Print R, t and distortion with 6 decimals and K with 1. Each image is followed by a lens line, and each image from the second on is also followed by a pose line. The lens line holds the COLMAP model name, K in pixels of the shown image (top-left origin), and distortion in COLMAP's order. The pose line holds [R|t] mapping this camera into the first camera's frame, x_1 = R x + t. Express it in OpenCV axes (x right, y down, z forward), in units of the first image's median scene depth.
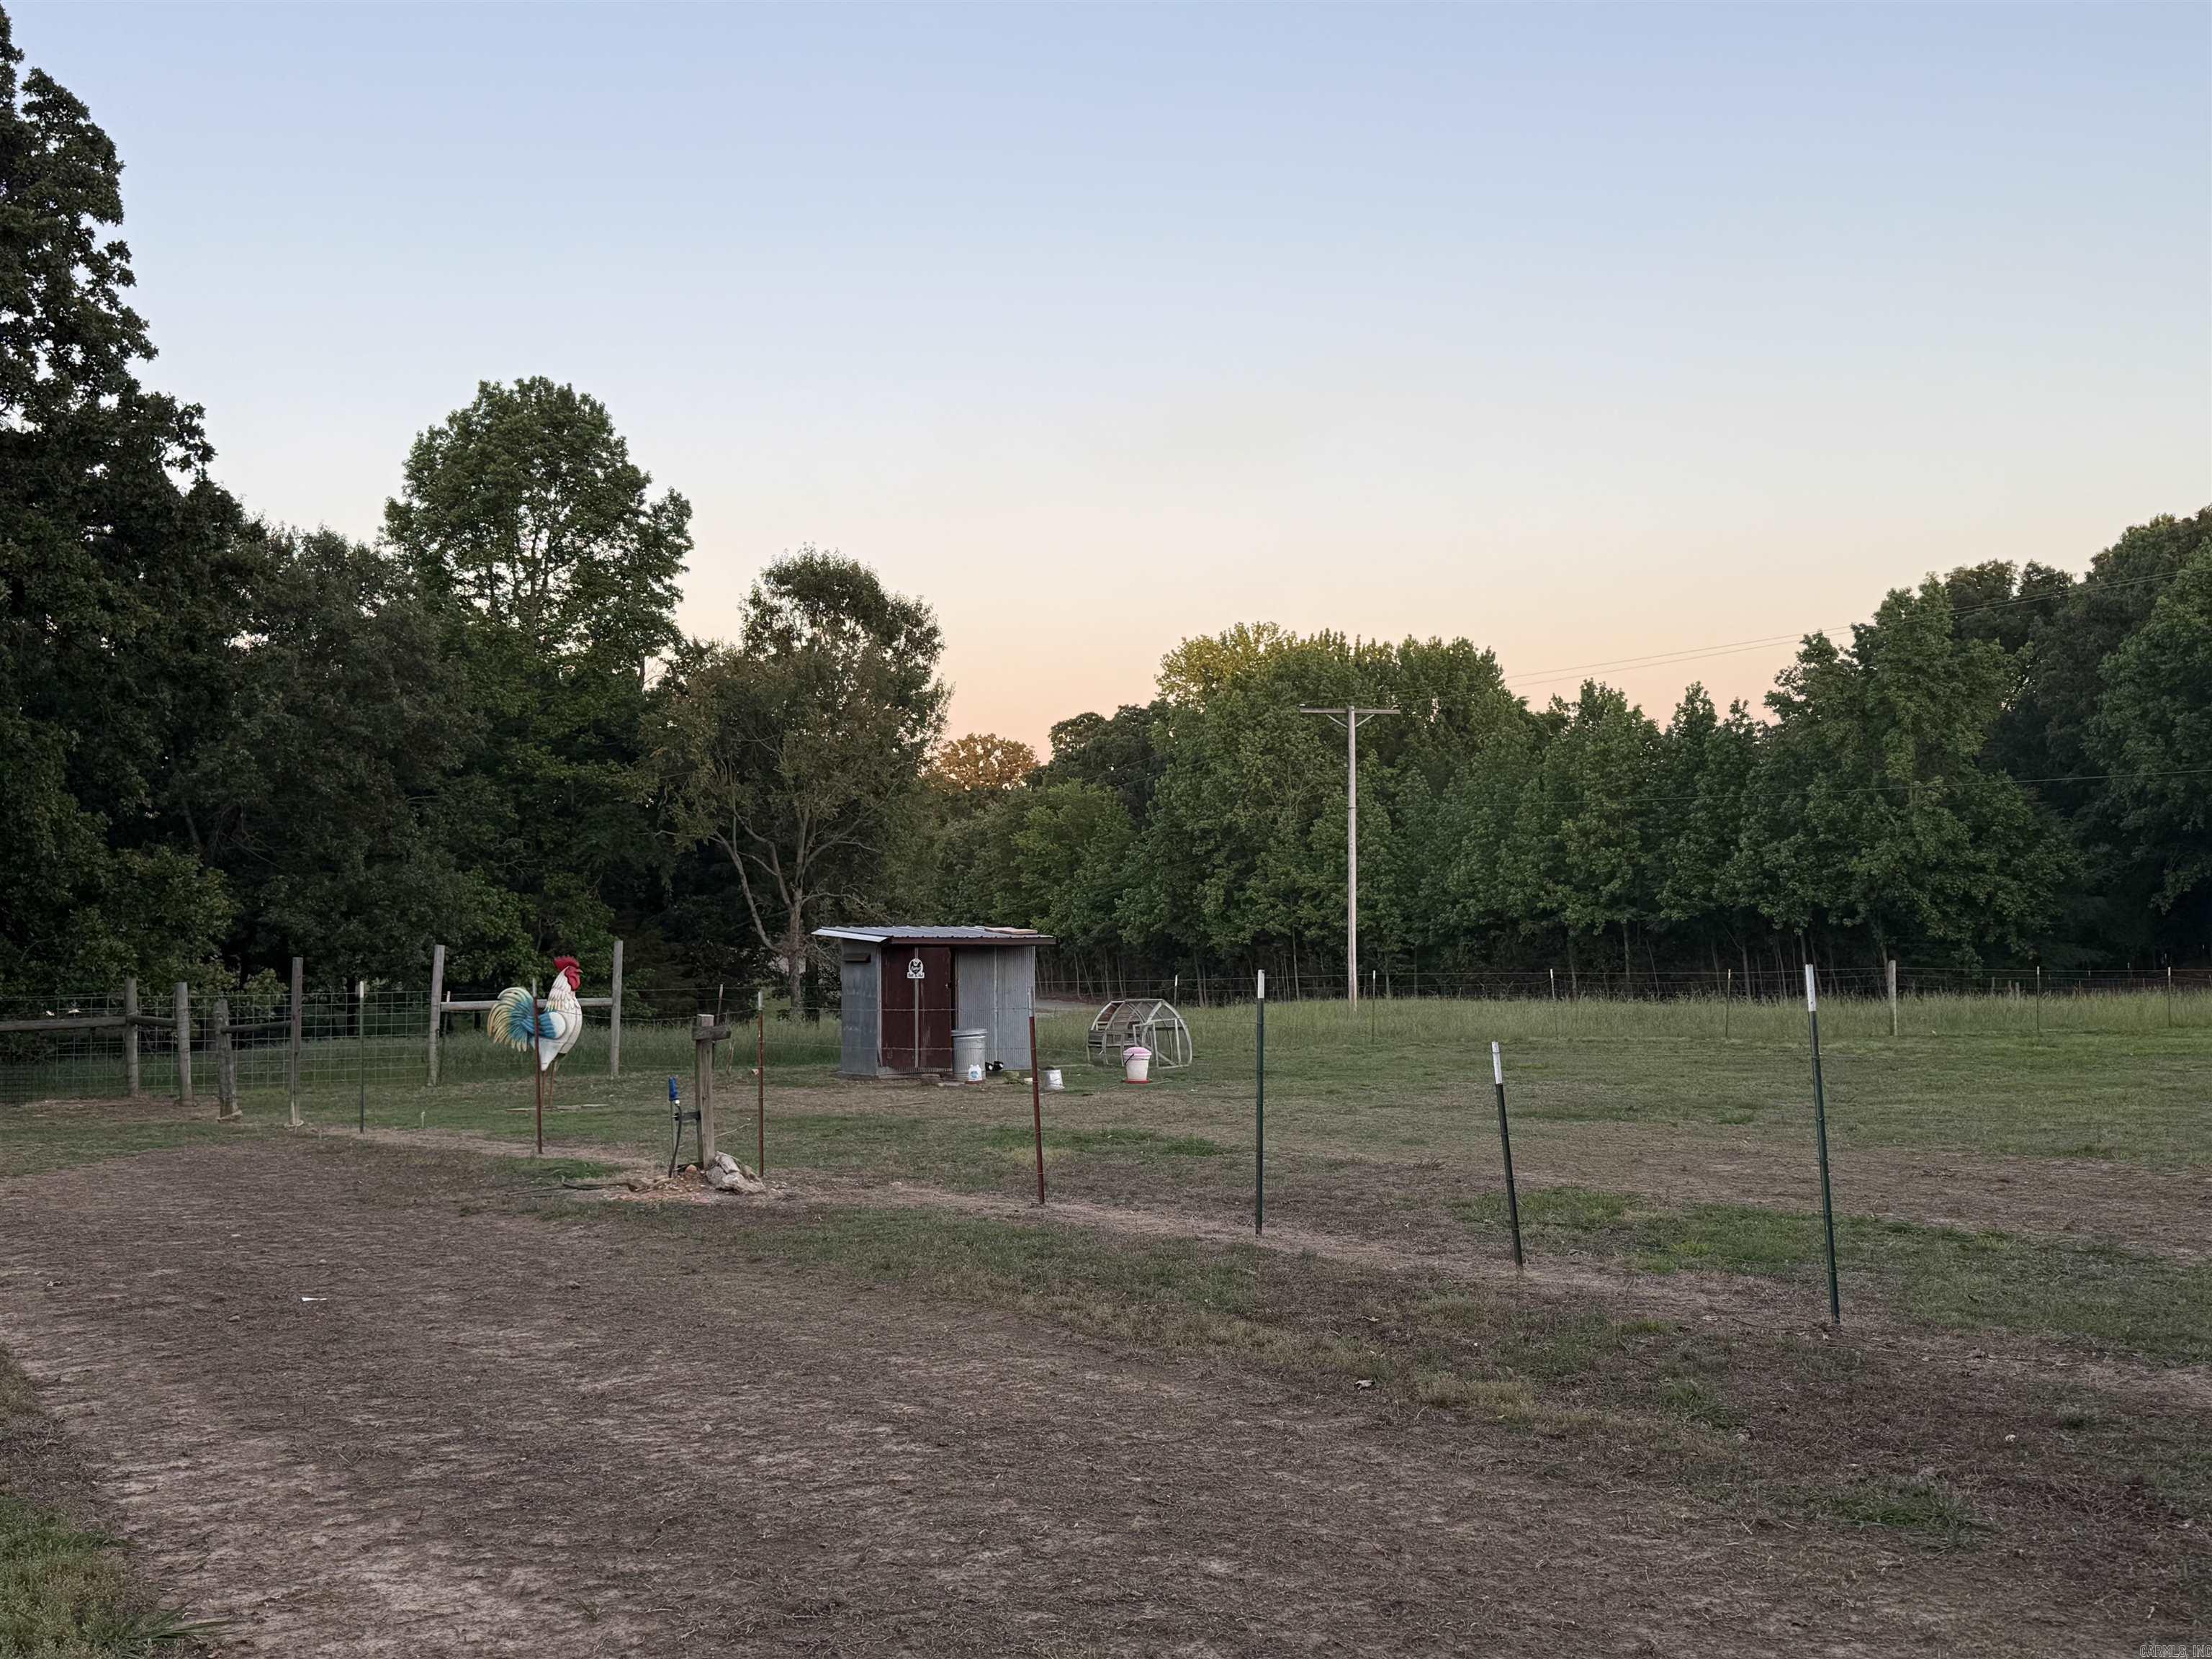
lens RADIAL K [[2323.2, 0, 1036.9], [0, 2323.2, 819.9], [0, 0, 1]] dist [0.038861, 0.000000]
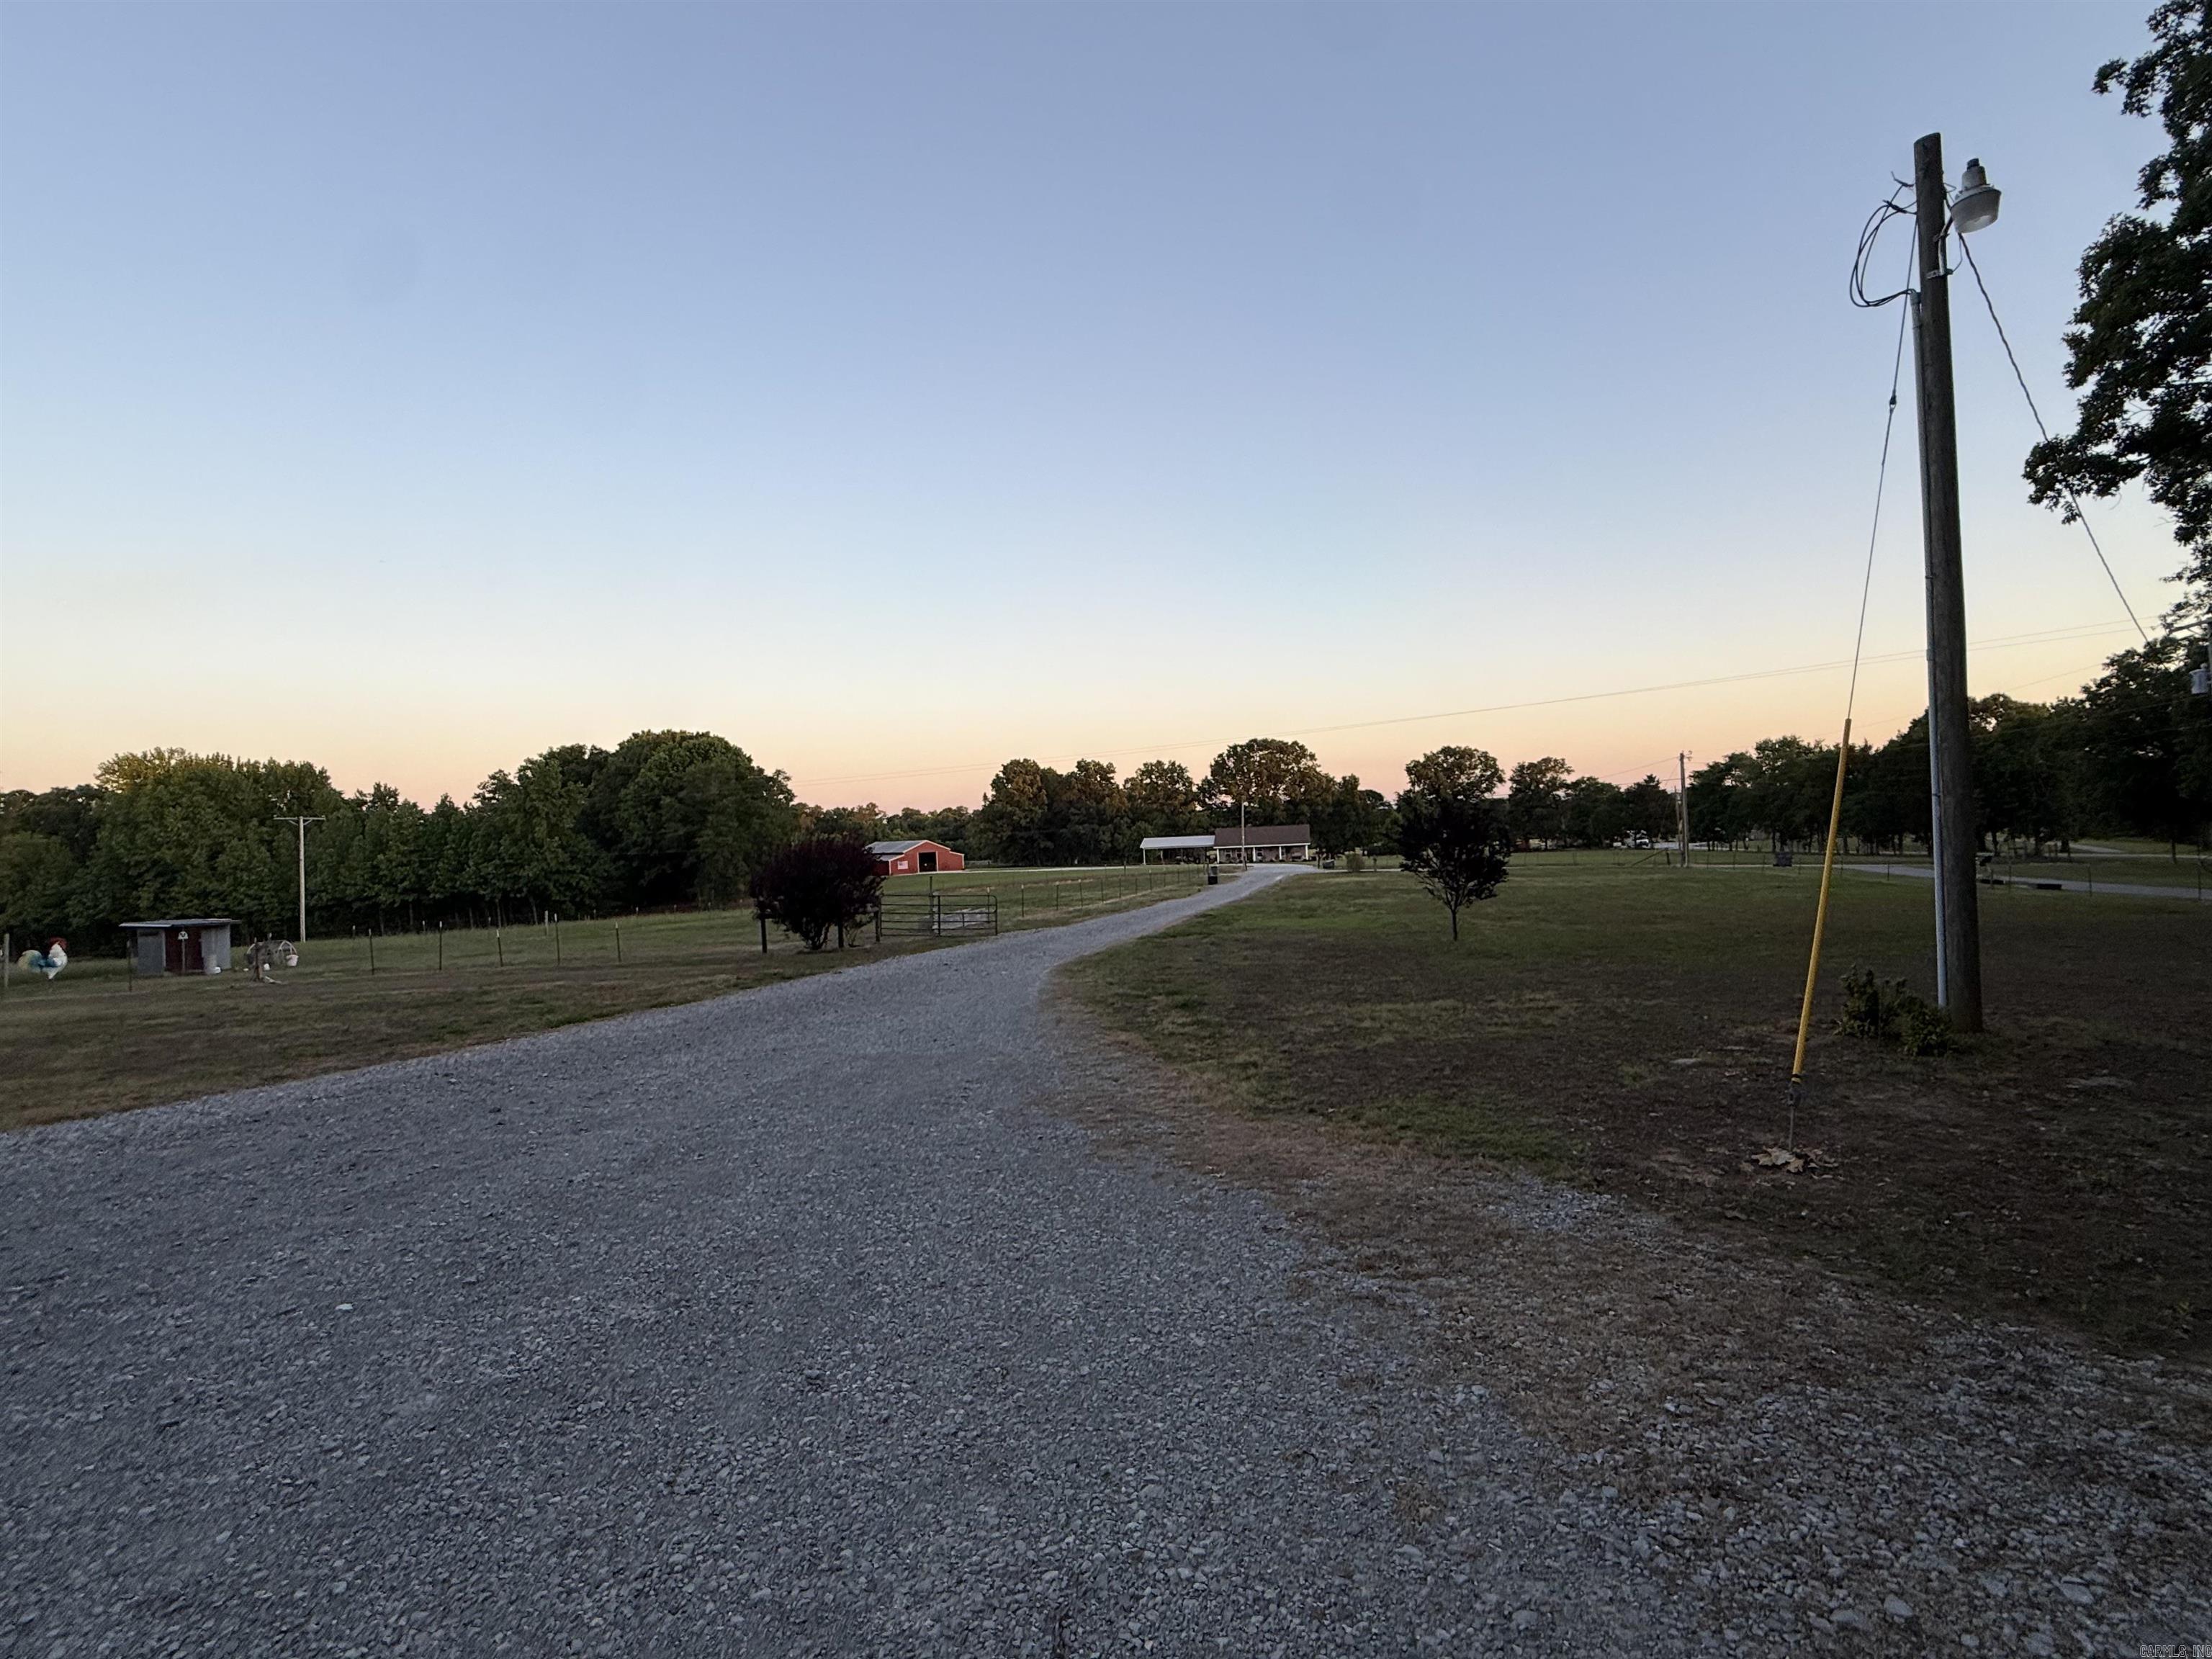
lens RADIAL K [[1039.5, 0, 1097.8], [0, 1039.5, 831.1], [0, 0, 1]] dist [-0.000823, -0.000661]
pose [[0.658628, -0.001815, 0.752466, -0.065505], [0.009575, 0.999936, -0.005970, -0.010610], [-0.752408, 0.011137, 0.658604, -0.159039]]
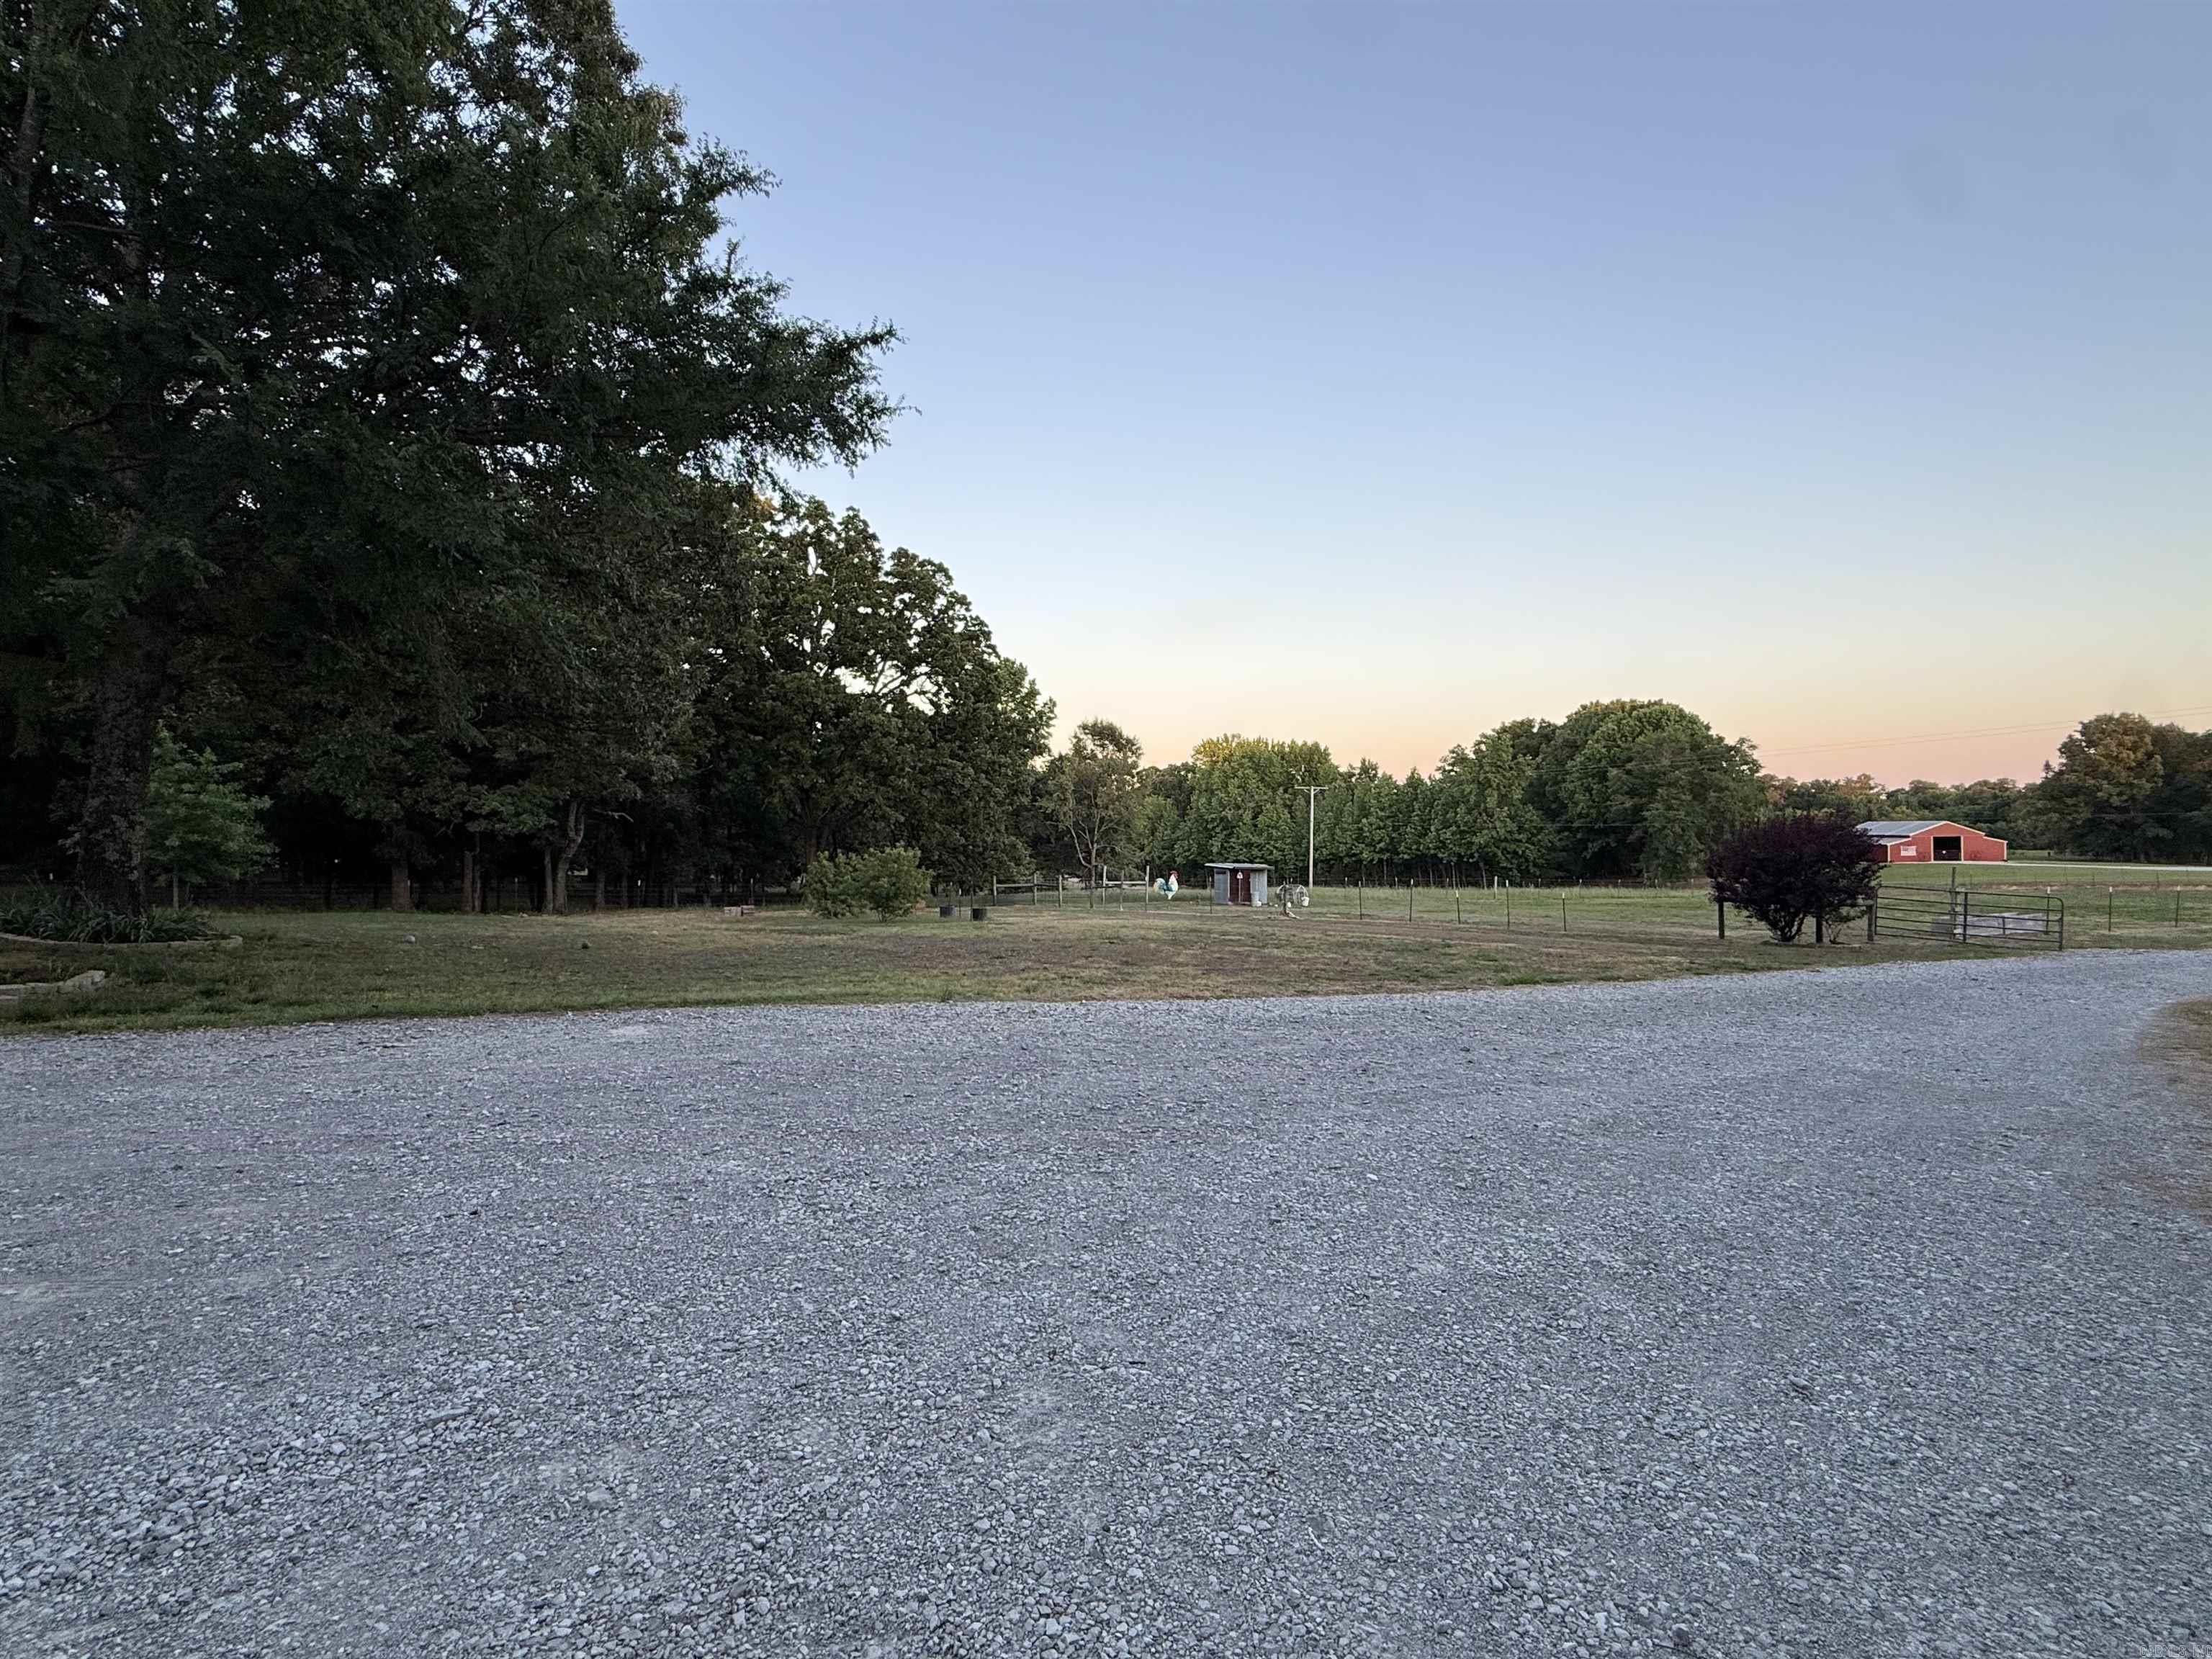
lens RADIAL K [[1039.5, 0, 1117.4], [0, 1039.5, 827.6], [0, 0, 1]] dist [-0.000823, -0.000661]
pose [[0.999751, 0.016109, 0.015468, -0.067493], [-0.016431, 0.999645, 0.020973, -0.010770], [-0.015124, -0.021222, 0.999660, -0.160659]]
